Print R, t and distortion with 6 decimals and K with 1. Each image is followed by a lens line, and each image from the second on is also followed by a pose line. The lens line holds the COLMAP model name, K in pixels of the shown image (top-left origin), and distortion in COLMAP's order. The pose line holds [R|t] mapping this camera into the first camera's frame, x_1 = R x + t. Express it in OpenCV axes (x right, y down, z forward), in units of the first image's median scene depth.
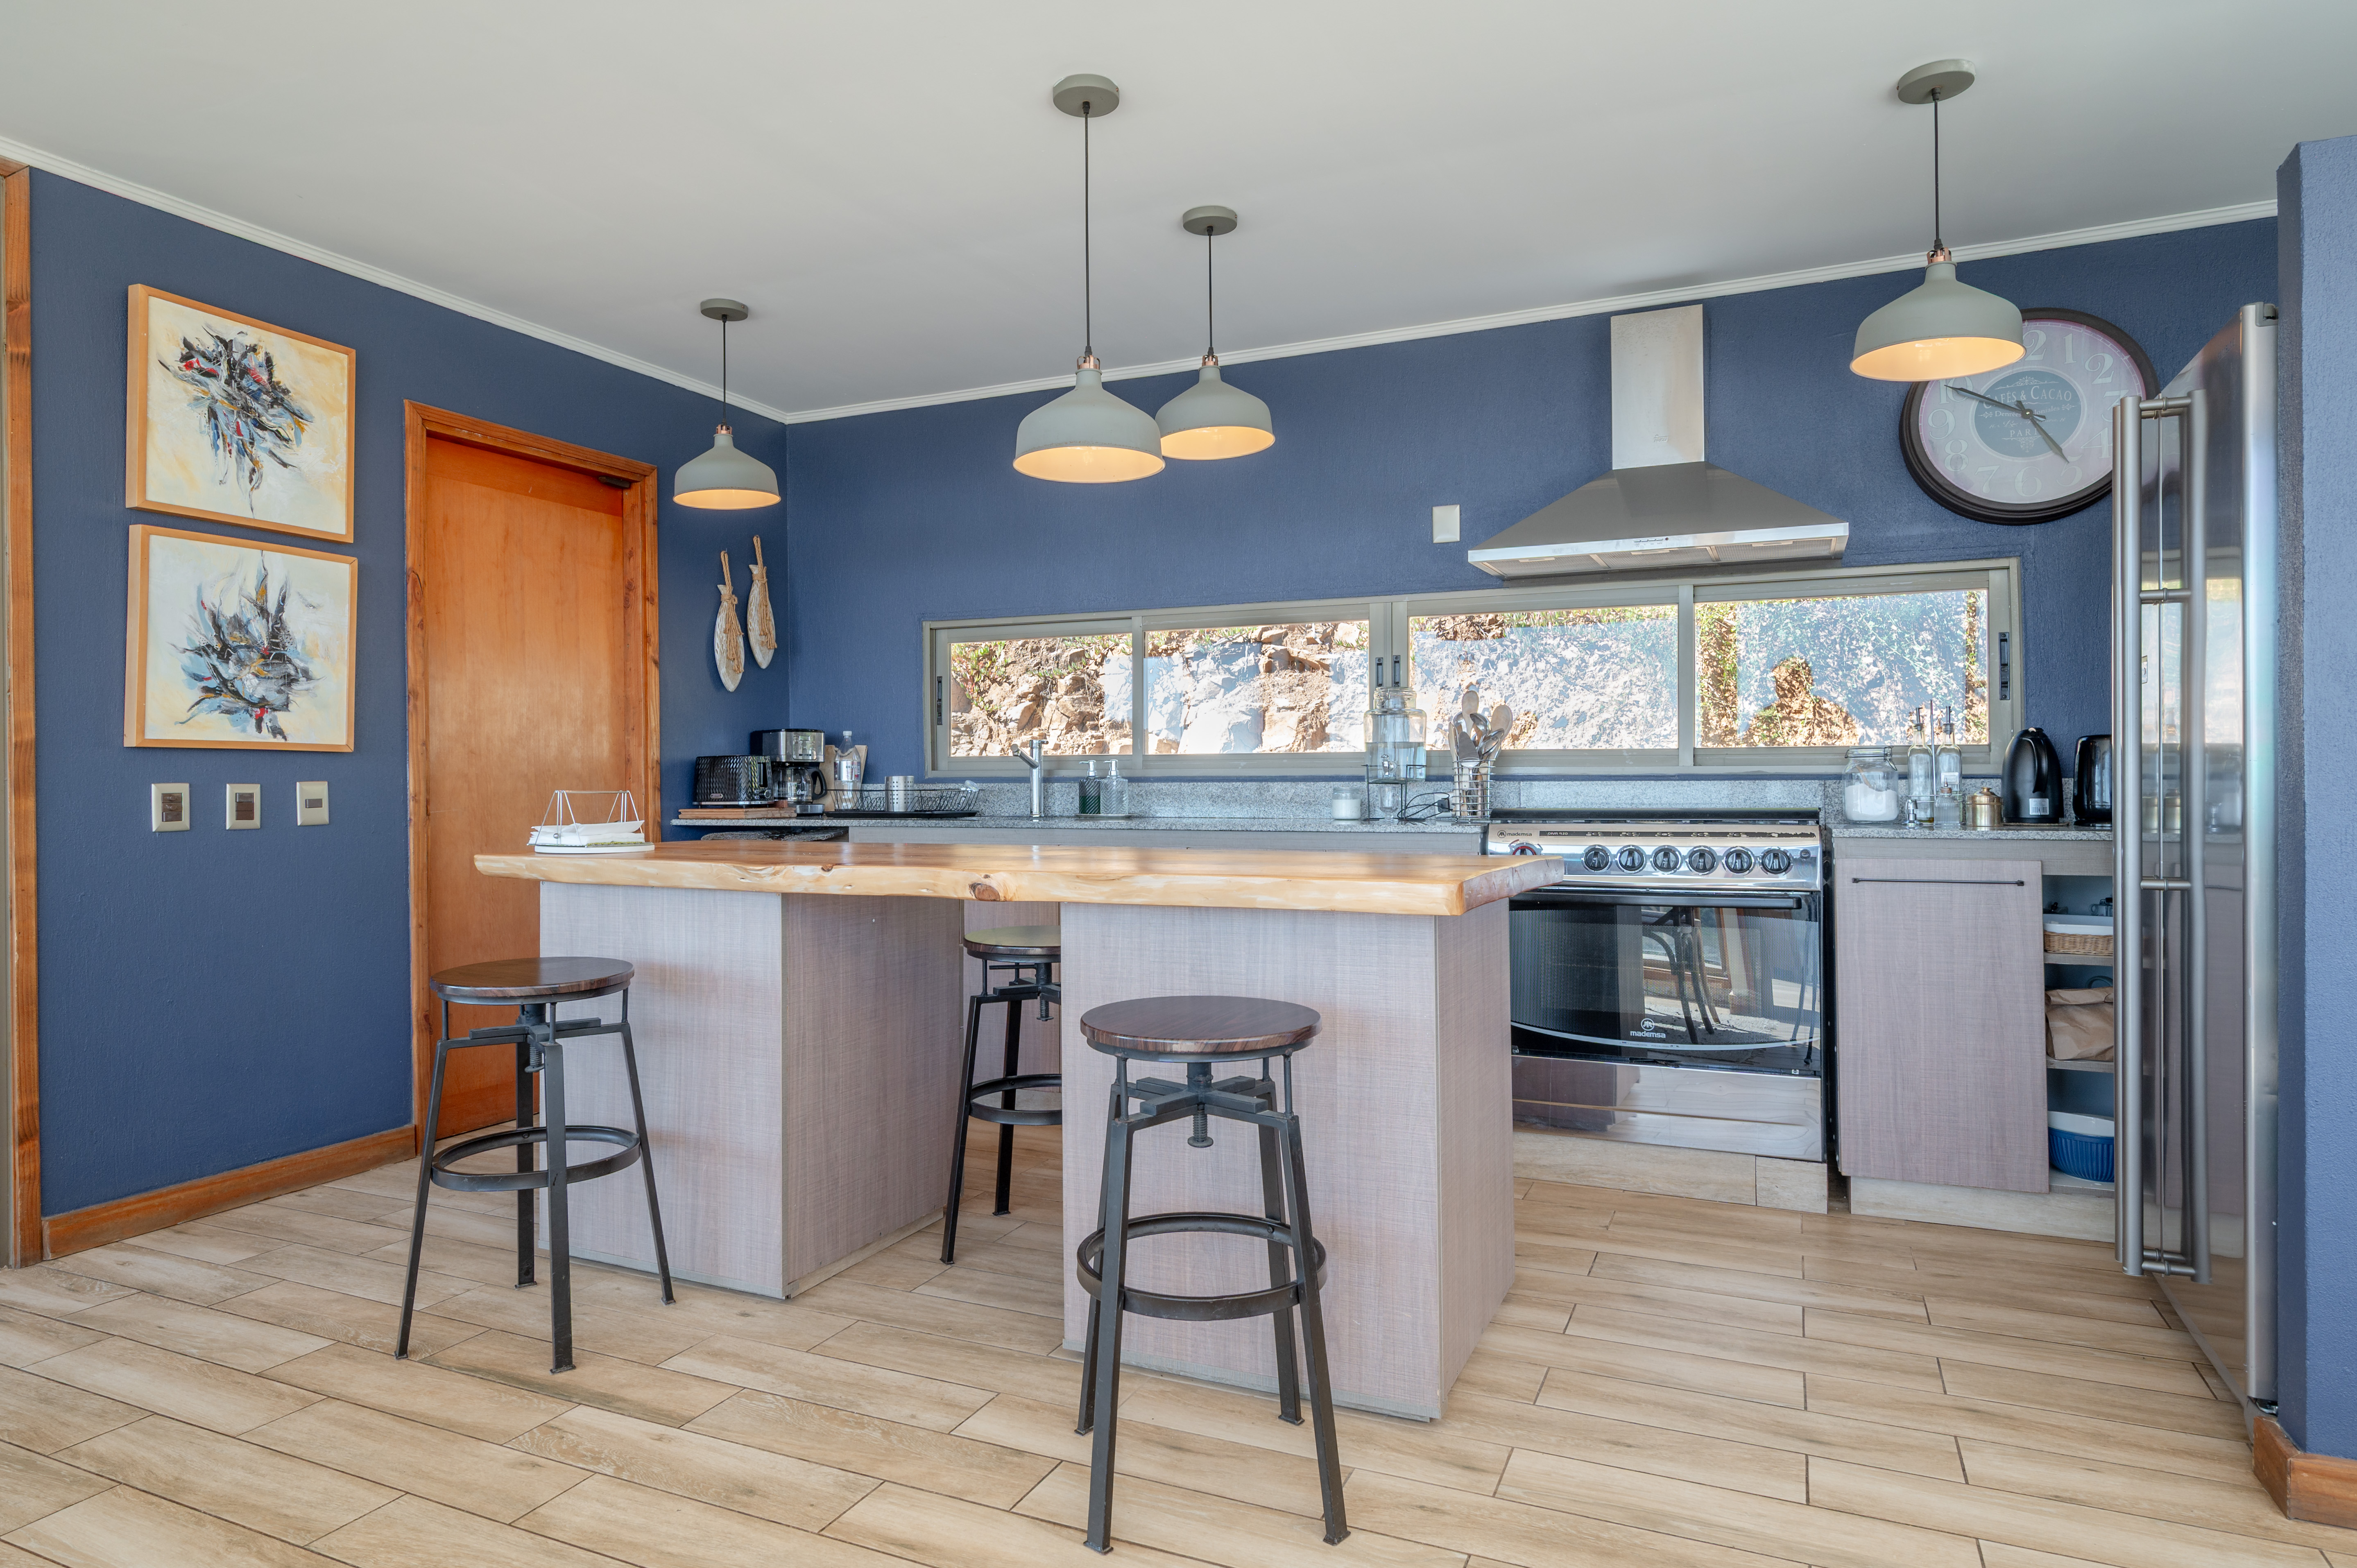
lens RADIAL K [[1334.5, 0, 1181.5], [0, 1334.5, 774.4], [0, 0, 1]] dist [-0.001436, -0.000968]
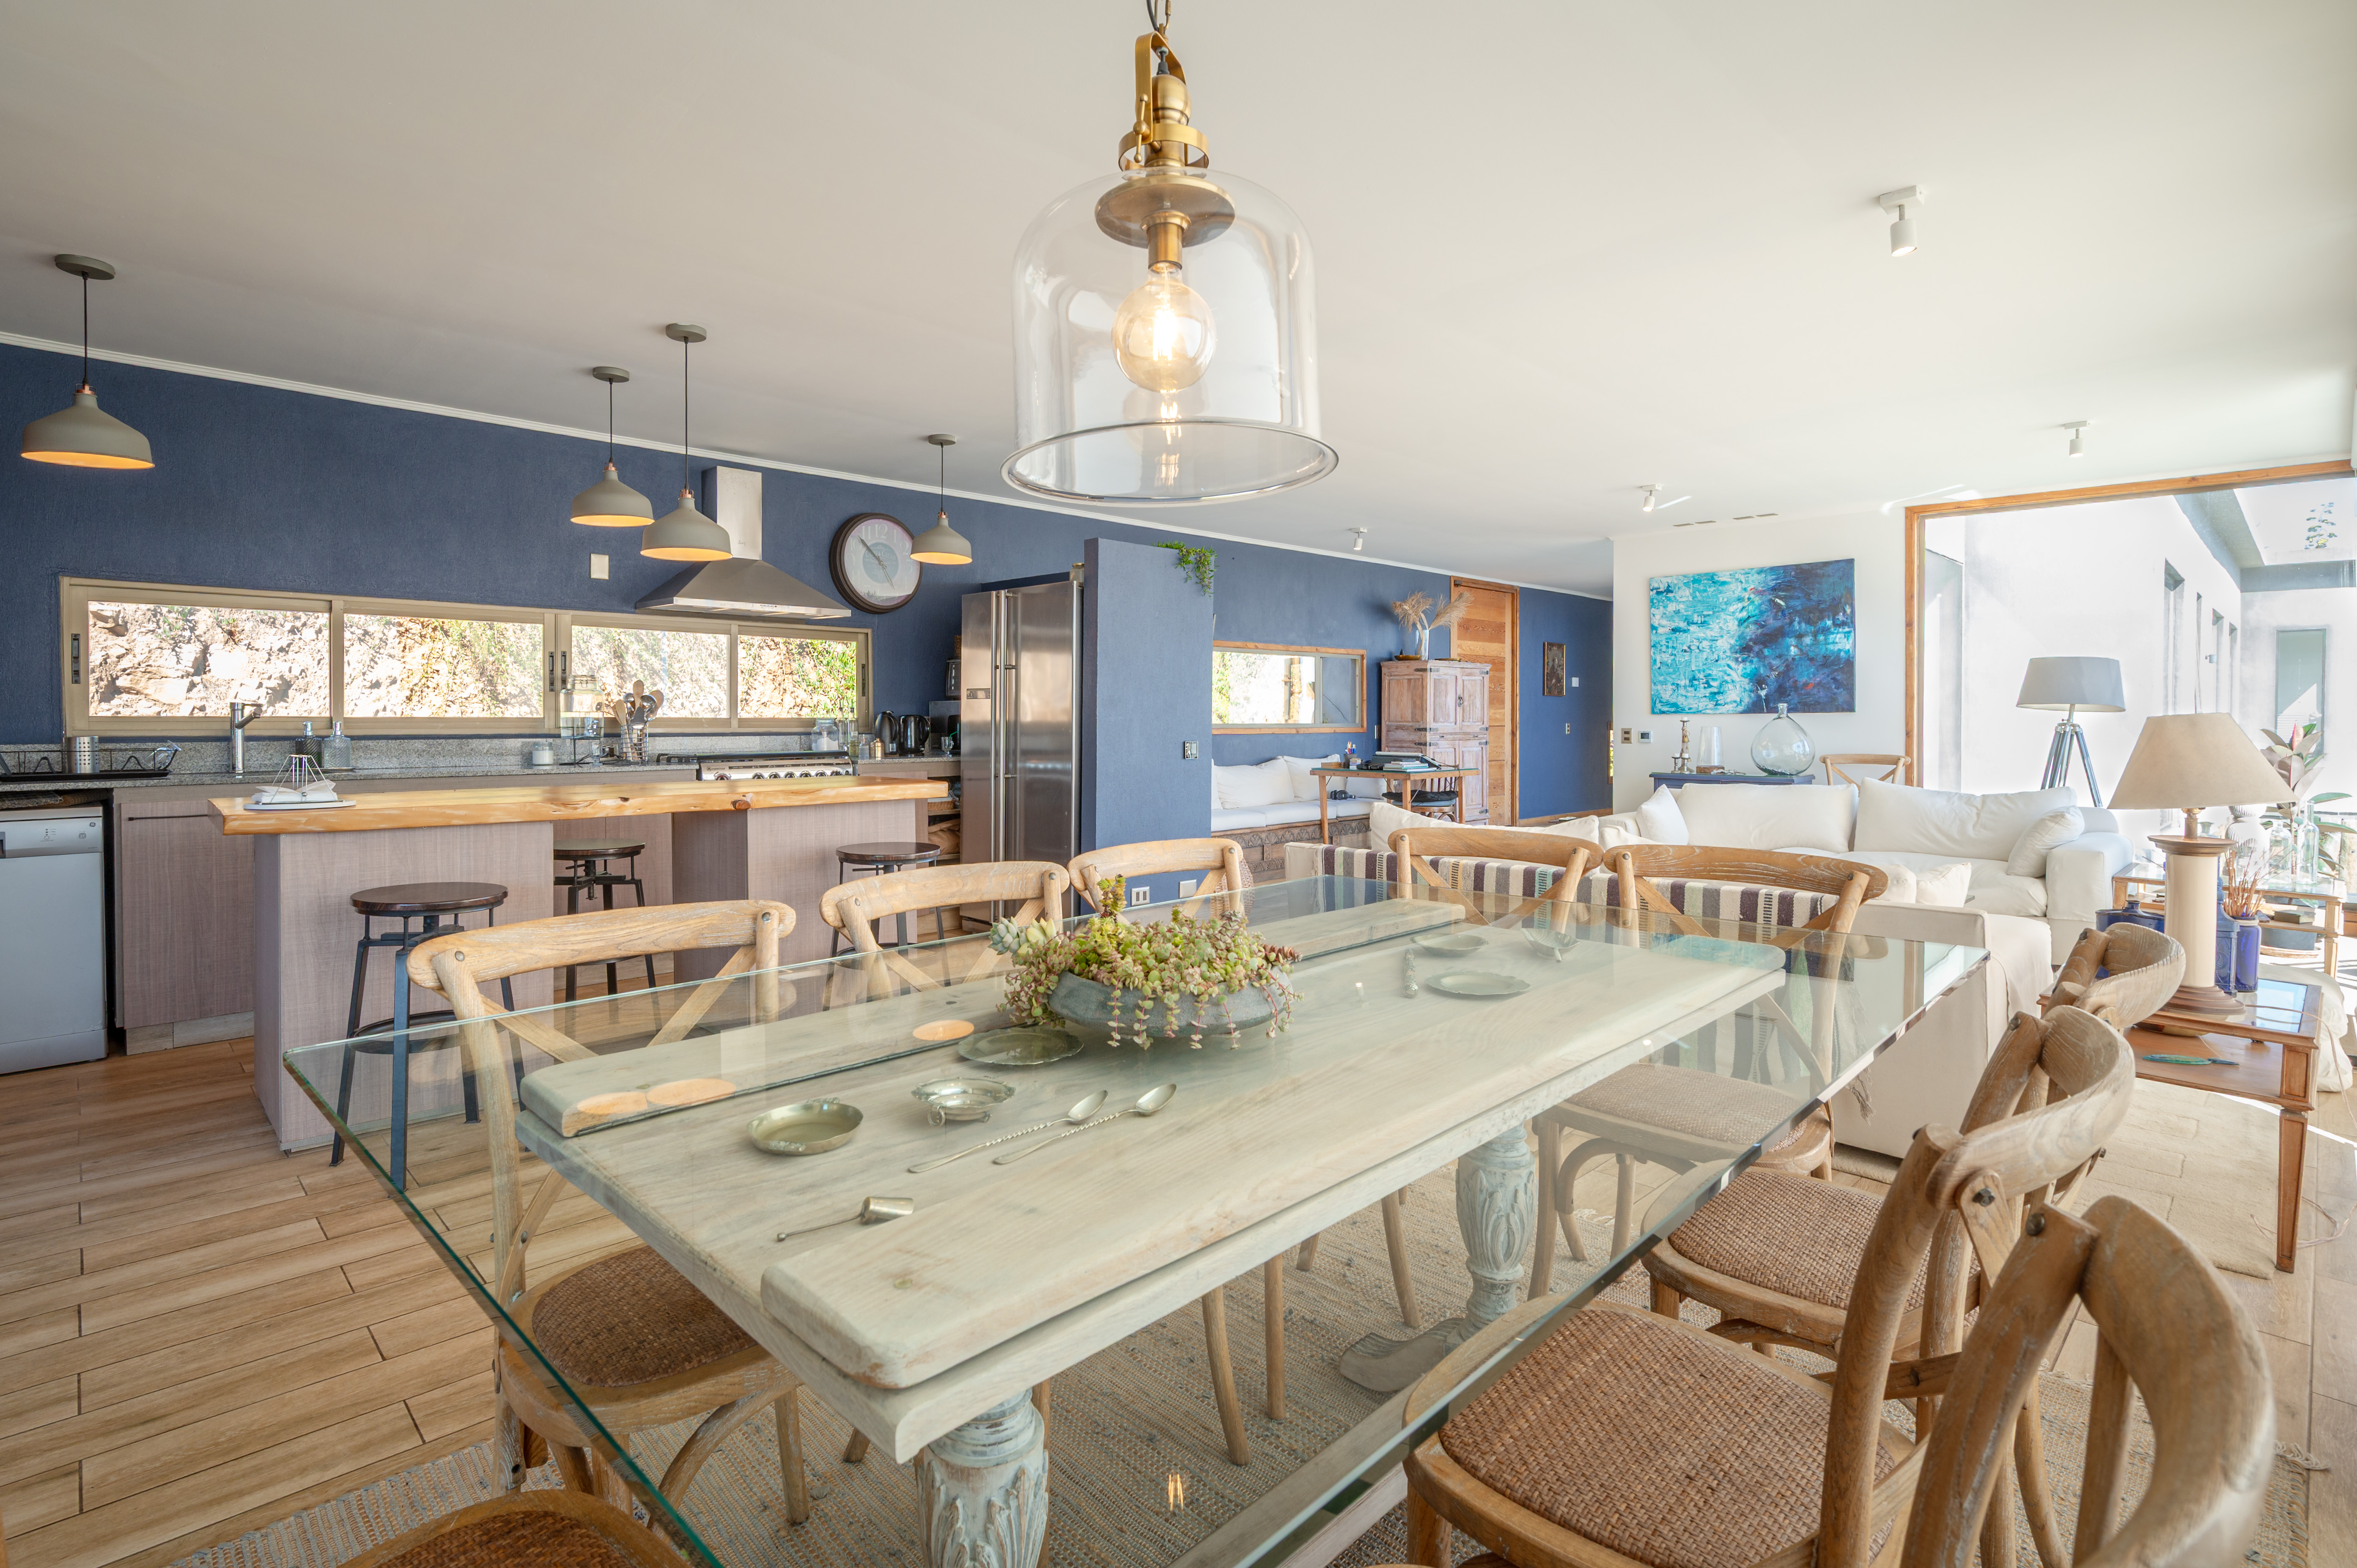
lens RADIAL K [[1155.8, 0, 1148.8], [0, 1155.8, 731.4], [0, 0, 1]] dist [0.001309, -0.001747]
pose [[0.348965, -0.004896, 0.937123, -1.564228], [-0.005600, 0.999958, 0.007310, -0.029055], [-0.937119, -0.007799, 0.348923, -0.074573]]
